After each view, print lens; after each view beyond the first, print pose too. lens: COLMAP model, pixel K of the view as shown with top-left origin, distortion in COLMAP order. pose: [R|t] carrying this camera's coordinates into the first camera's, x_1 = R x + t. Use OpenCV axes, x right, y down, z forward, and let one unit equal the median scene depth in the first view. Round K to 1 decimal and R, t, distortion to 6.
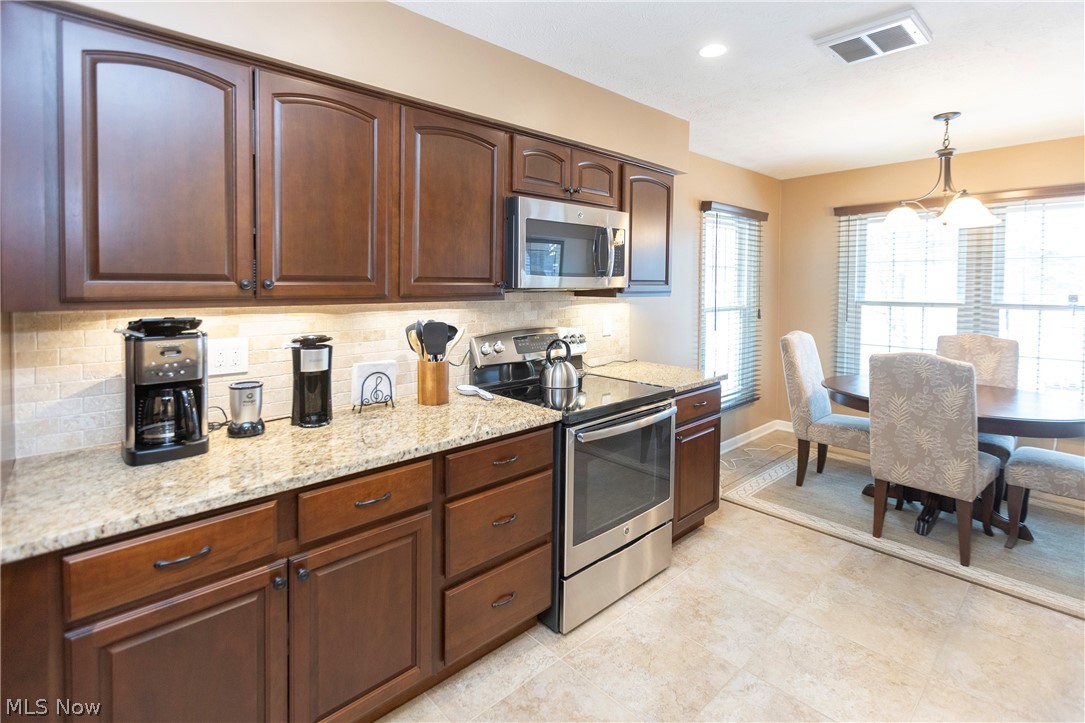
lens RADIAL K [[491.3, 0, 500.0], [0, 491.3, 292.2], [0, 0, 1]] dist [0.001071, -0.000600]
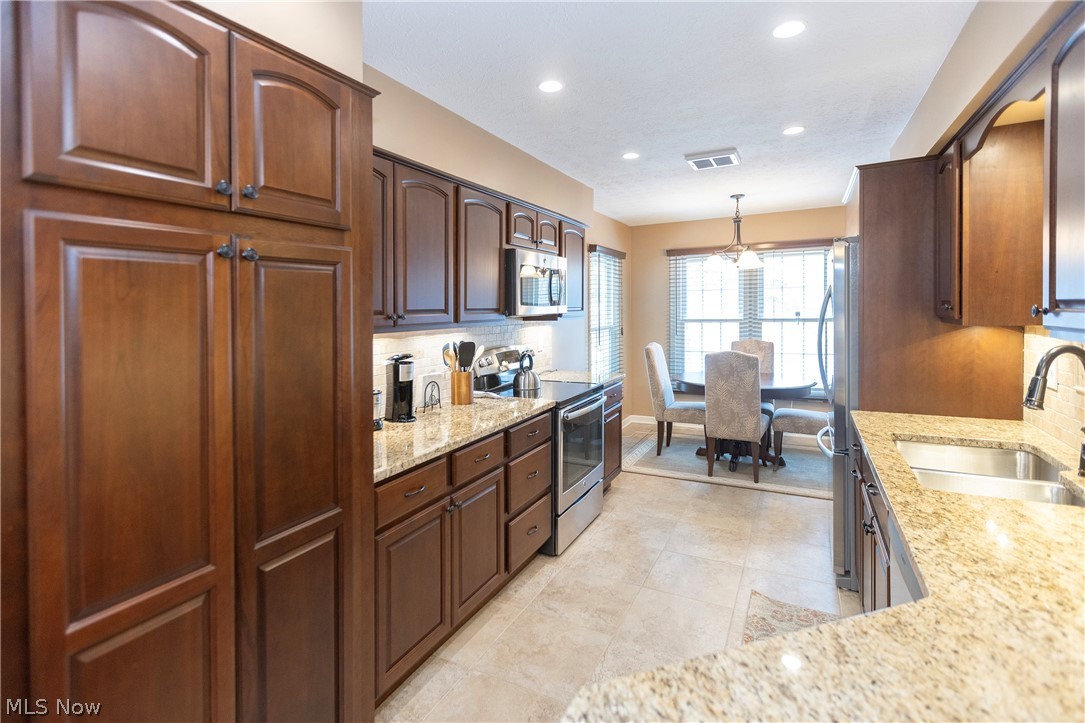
lens RADIAL K [[526.2, 0, 539.3], [0, 526.2, 316.0], [0, 0, 1]] dist [0.000565, 0.000073]
pose [[0.913243, -0.023431, 0.406742, -0.404943], [0.025206, 0.999682, 0.000993, -0.005301], [-0.406636, 0.009346, 0.913543, -0.296976]]
